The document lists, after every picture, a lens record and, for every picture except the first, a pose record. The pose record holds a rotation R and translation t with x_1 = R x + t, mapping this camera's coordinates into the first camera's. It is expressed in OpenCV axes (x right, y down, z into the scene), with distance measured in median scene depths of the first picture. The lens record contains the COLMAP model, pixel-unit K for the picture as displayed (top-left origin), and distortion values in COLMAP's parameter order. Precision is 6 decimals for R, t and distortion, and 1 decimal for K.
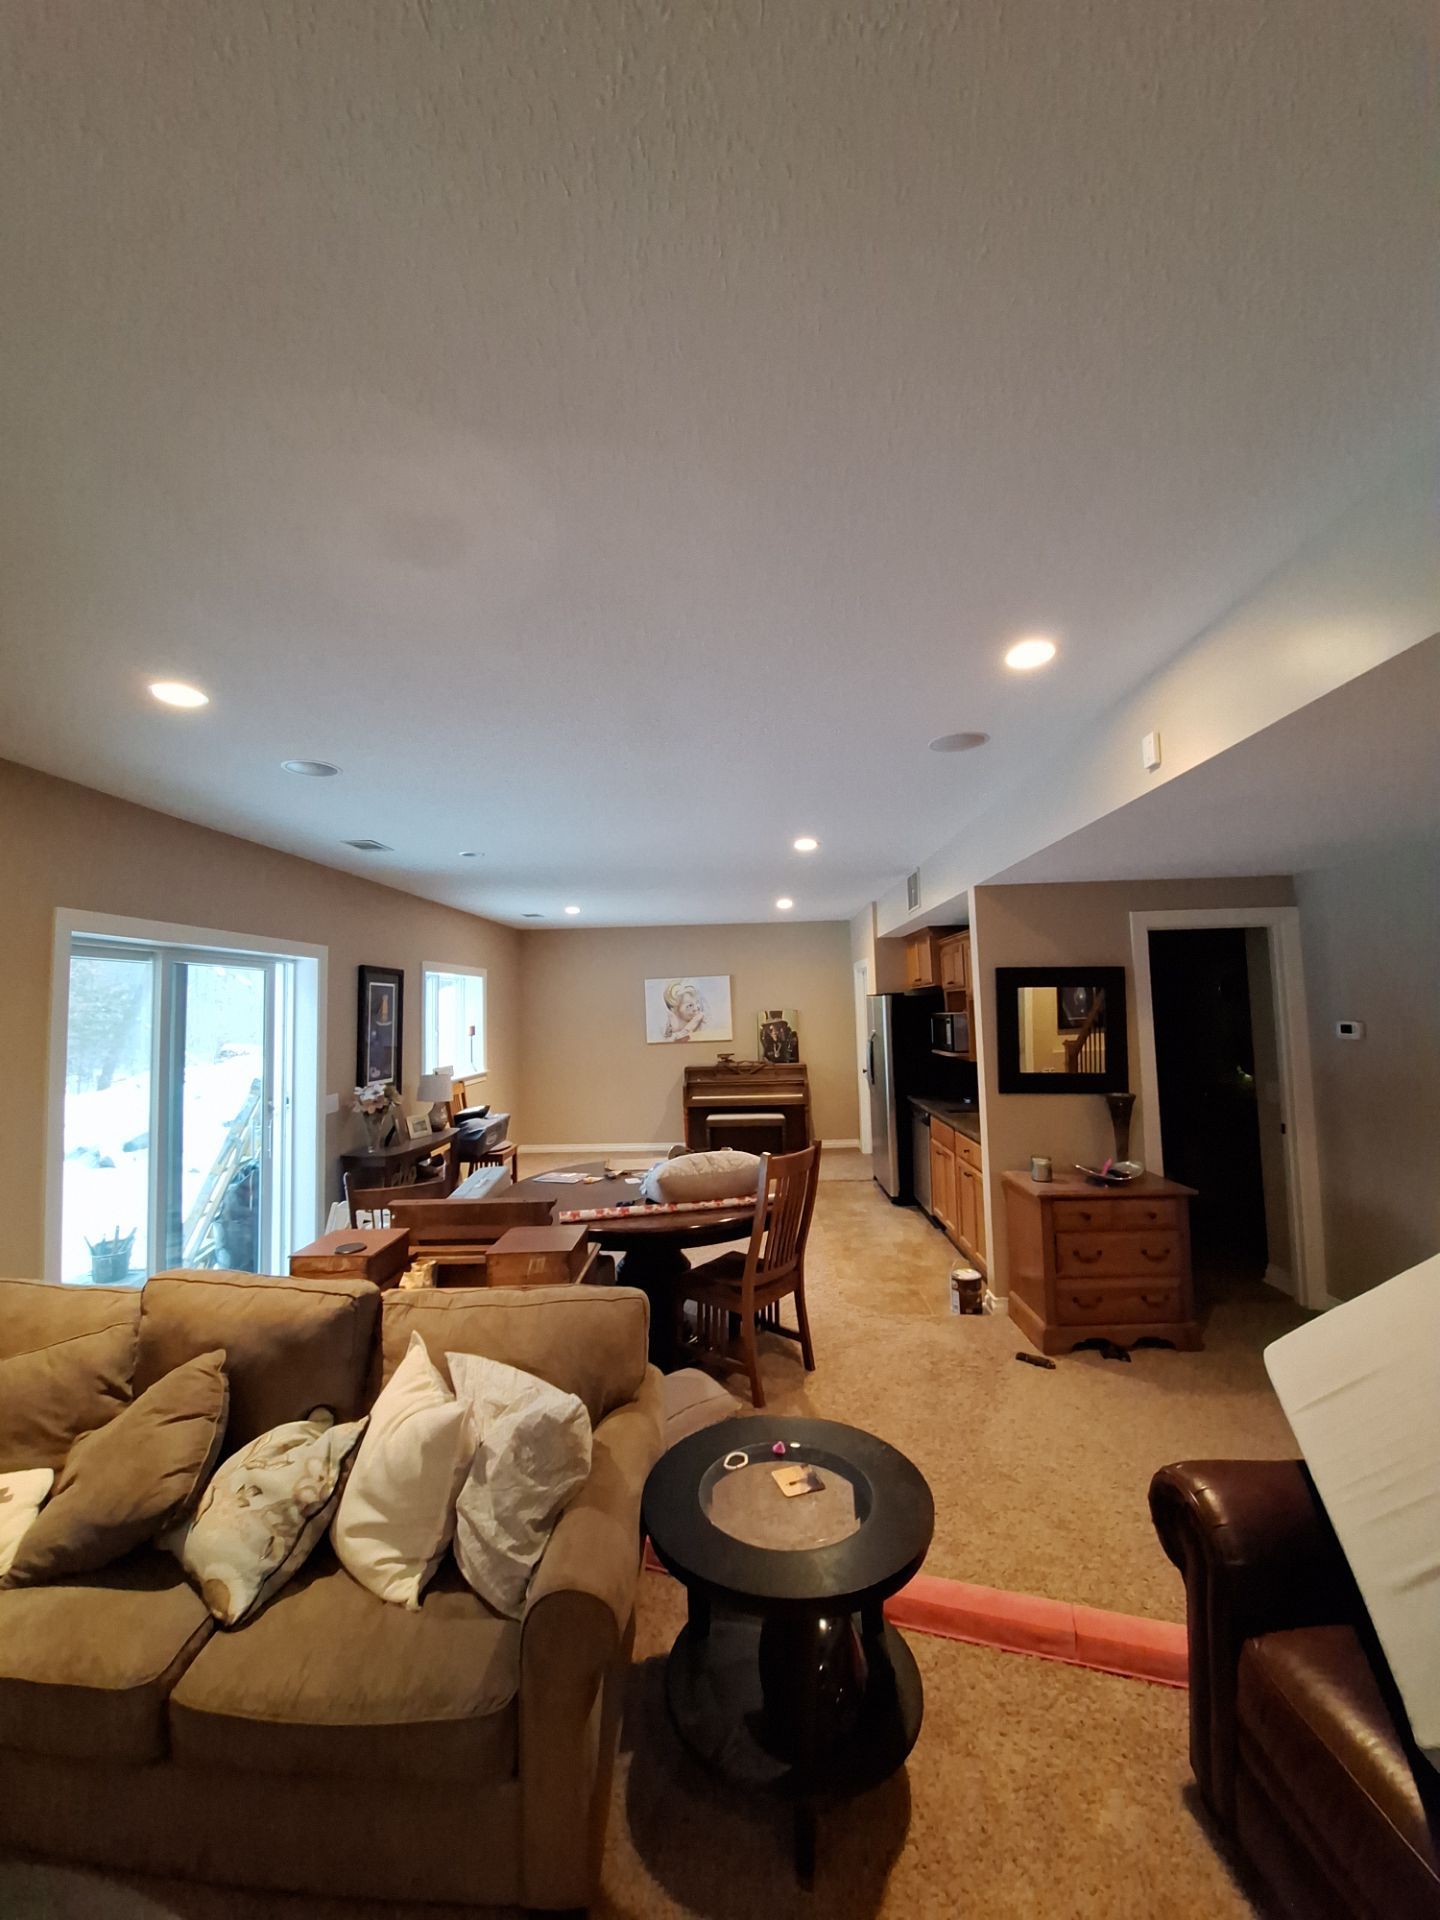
lens RADIAL K [[774.6, 0, 720.0], [0, 774.6, 960.0], [0, 0, 1]] dist [-0.008060, -0.000130]
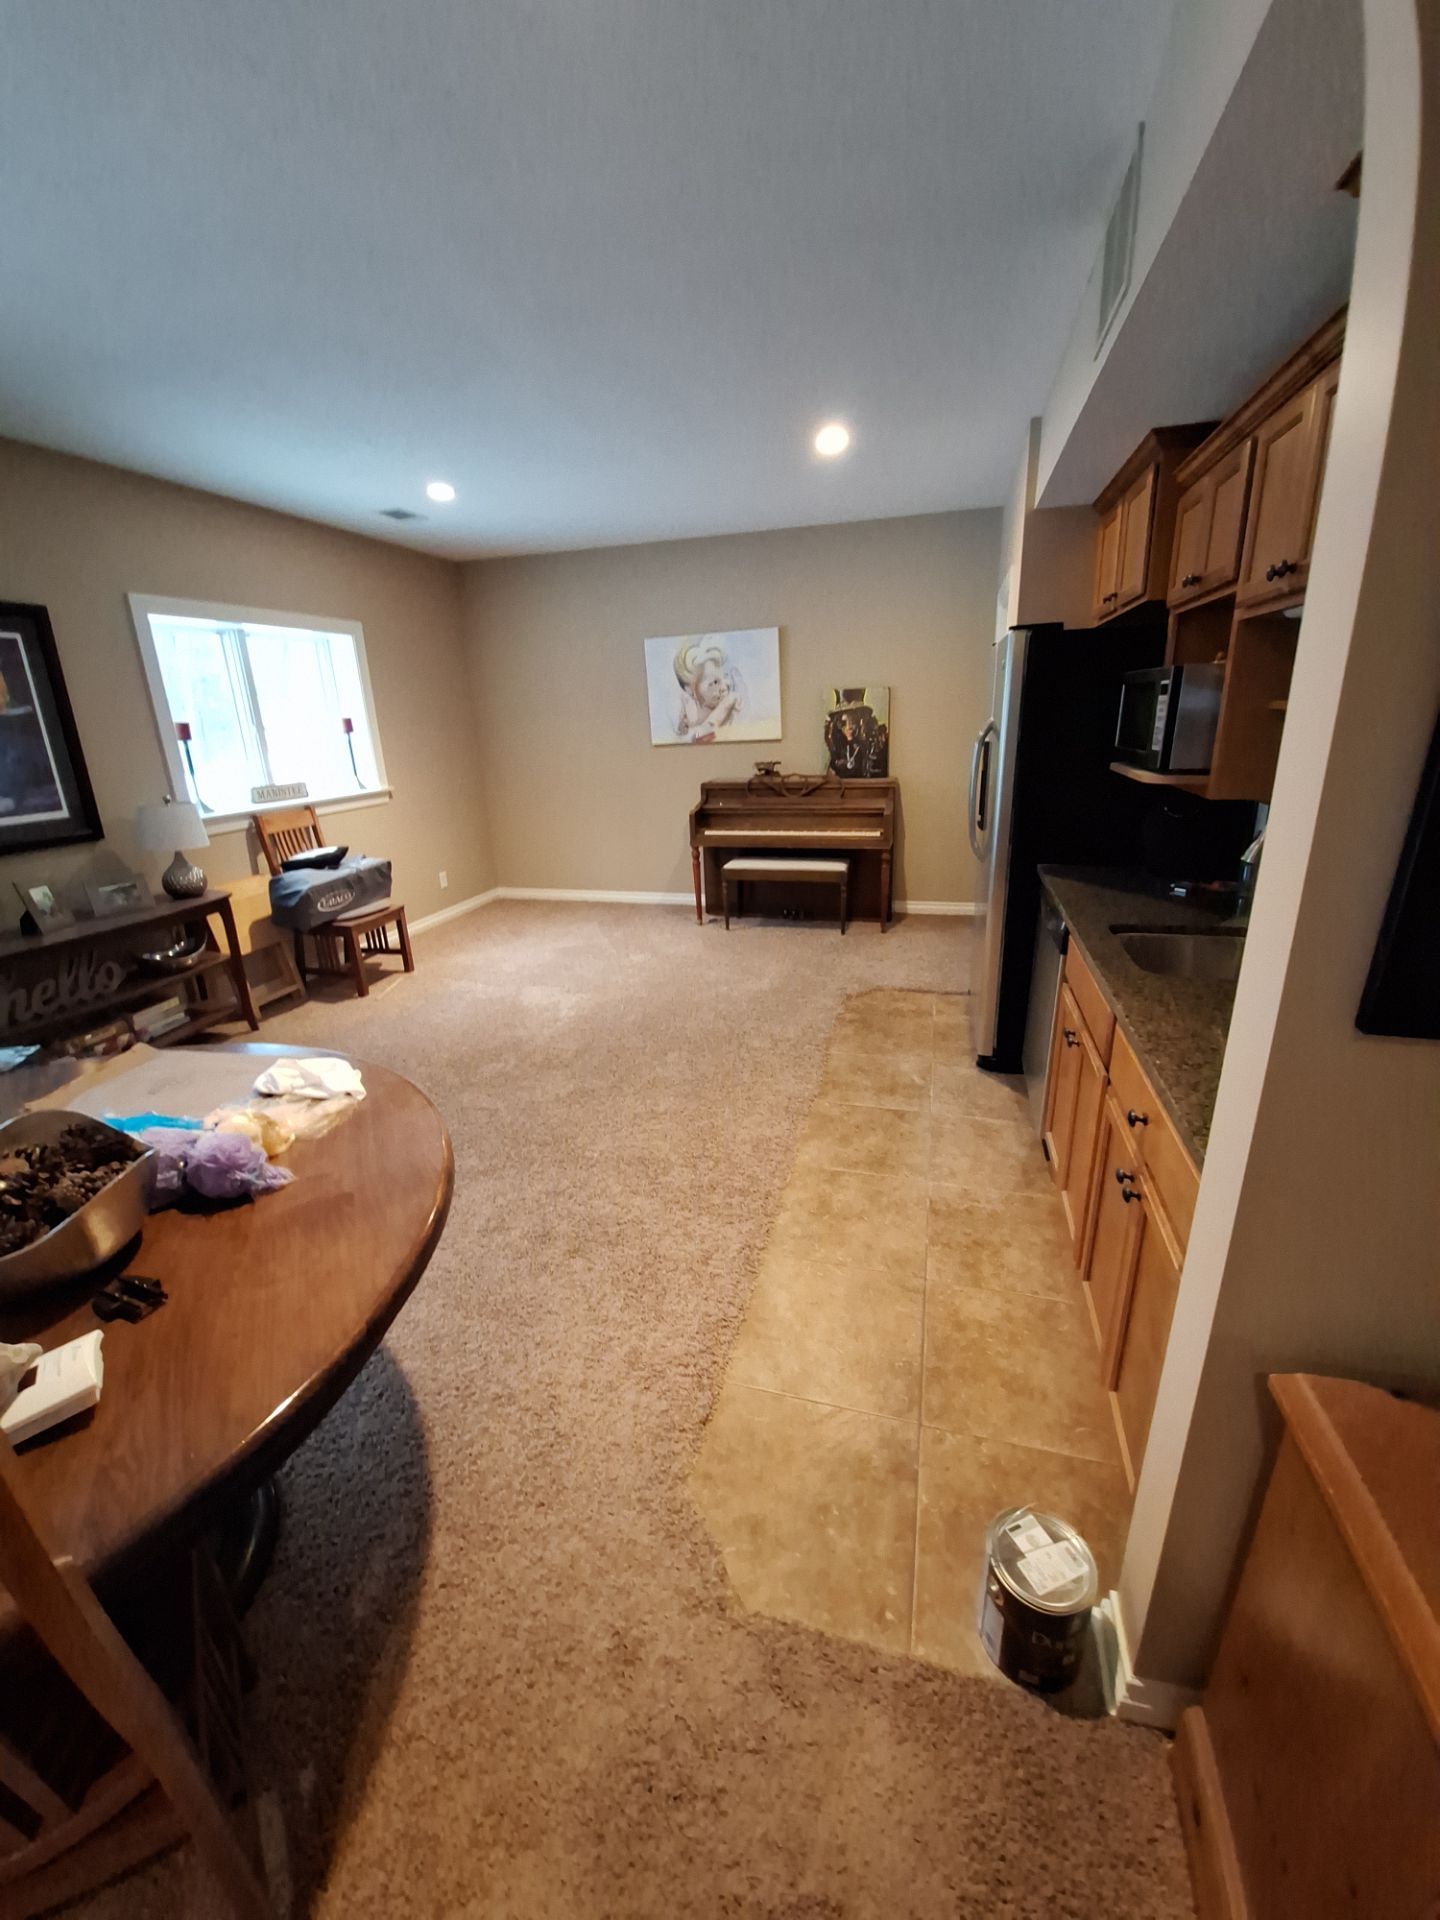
lens RADIAL K [[763.8, 0, 711.8], [0, 763.8, 956.0], [0, 0, 1]] dist [-0.000925, -0.000035]
pose [[0.970857, 0.064484, -0.230822, 0.116811], [0.026076, 0.928981, 0.369207, 0.037609], [0.238238, -0.364466, 0.900226, 0.376569]]
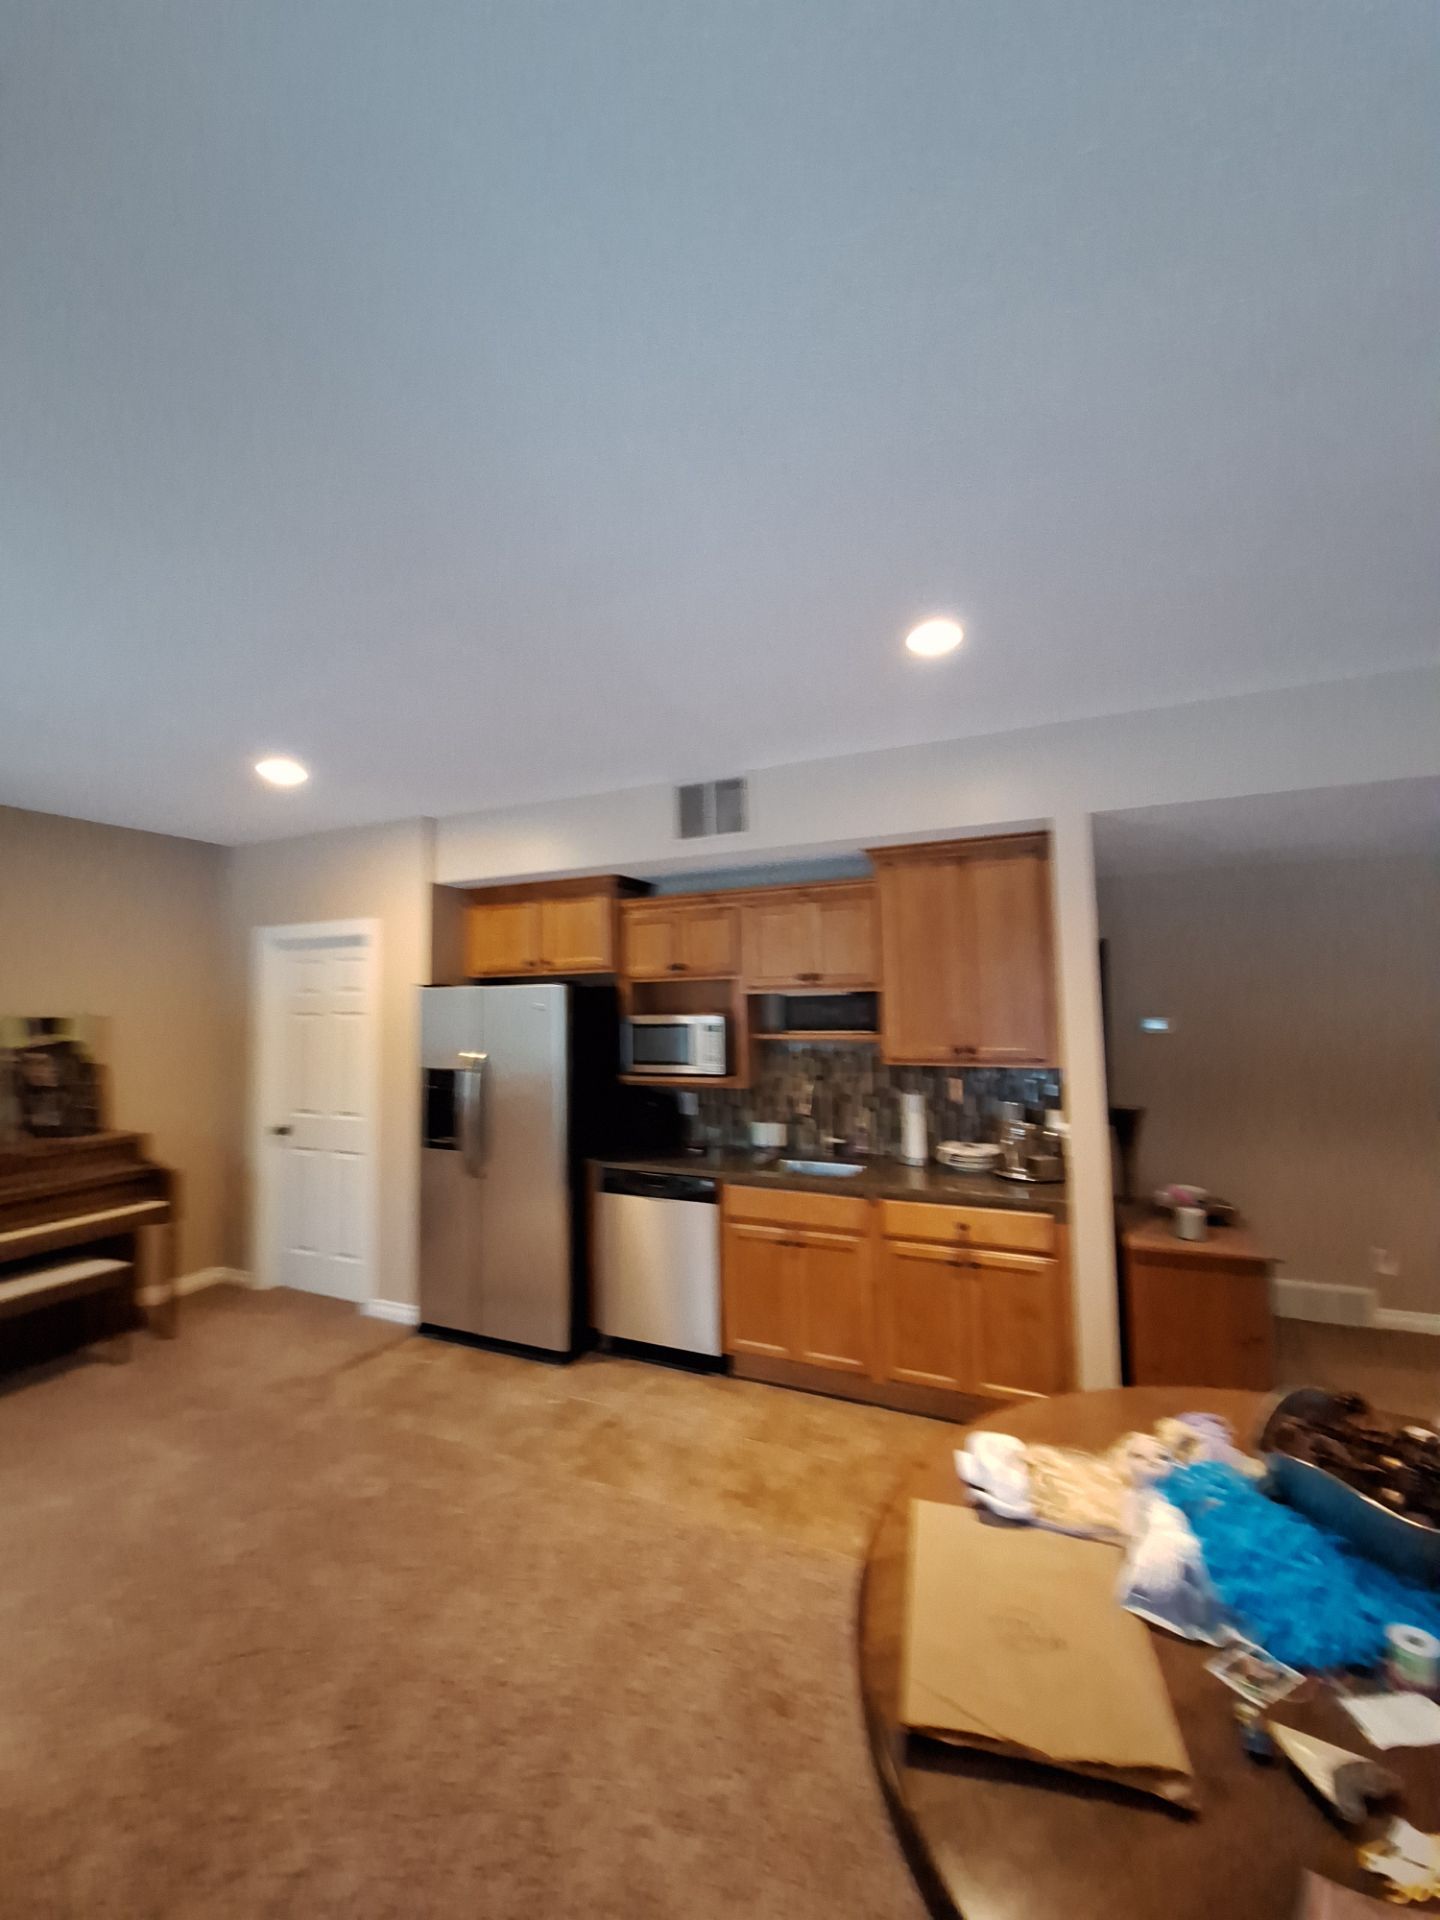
lens RADIAL K [[774.6, 0, 720.0], [0, 774.6, 960.0], [0, 0, 1]] dist [-0.008060, -0.000130]
pose [[0.374686, 0.064534, 0.924903, -0.188958], [-0.053698, 0.997411, -0.047839, 0.034740], [-0.925595, -0.031741, 0.377181, 0.502435]]
